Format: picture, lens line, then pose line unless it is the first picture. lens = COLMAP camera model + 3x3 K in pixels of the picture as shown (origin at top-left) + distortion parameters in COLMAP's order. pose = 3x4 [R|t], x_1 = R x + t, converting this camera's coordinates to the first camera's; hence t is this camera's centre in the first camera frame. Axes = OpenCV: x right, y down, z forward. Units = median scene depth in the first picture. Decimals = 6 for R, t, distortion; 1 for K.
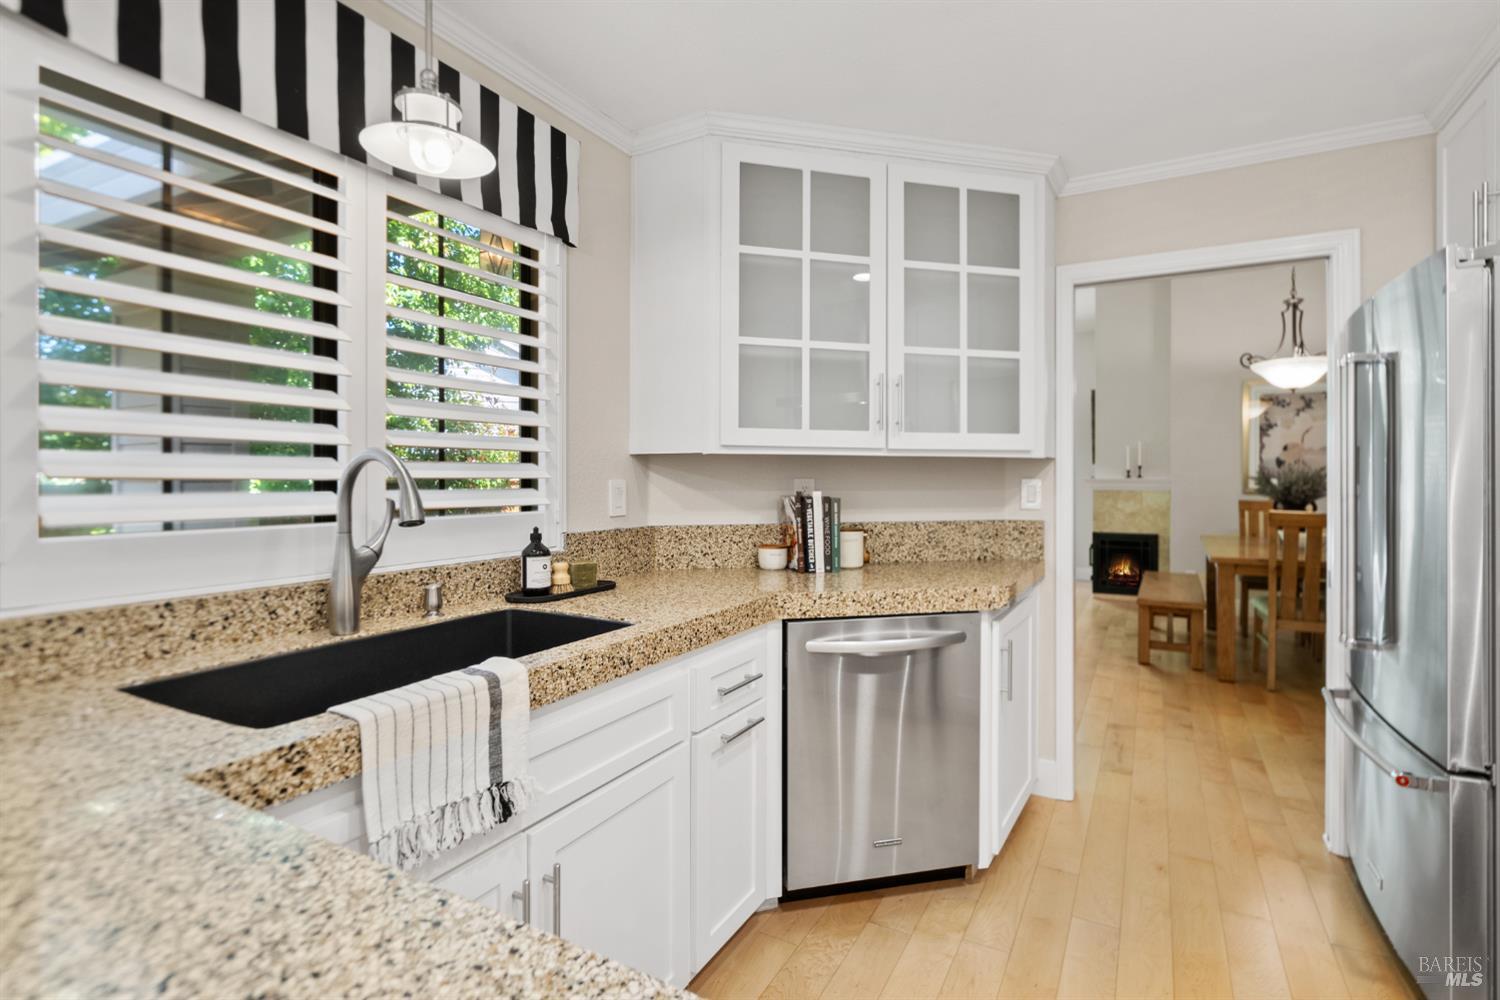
lens RADIAL K [[706.1, 0, 750.0], [0, 706.1, 500.0], [0, 0, 1]] dist [0.002007, 0.000183]
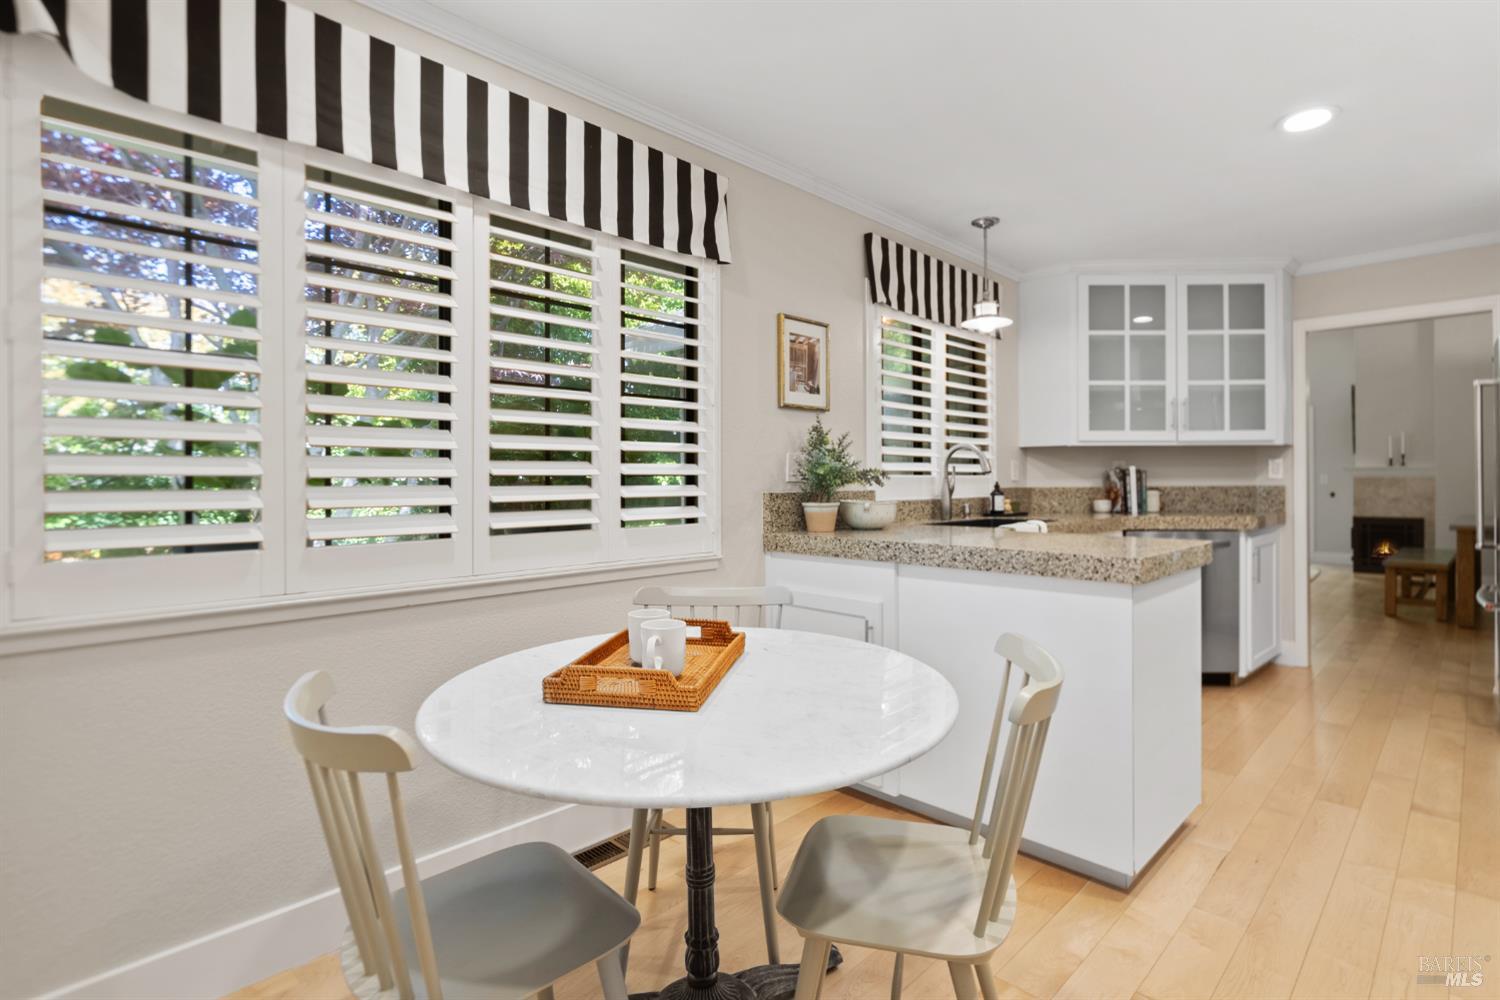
lens RADIAL K [[752.1, 0, 750.0], [0, 752.1, 500.0], [0, 0, 1]] dist [-0.003973, 0.000114]
pose [[0.967069, -0.002763, -0.254498, -0.331897], [0.000522, 0.999960, -0.008873, 0.083515], [0.254513, 0.008448, 0.967032, -0.986973]]
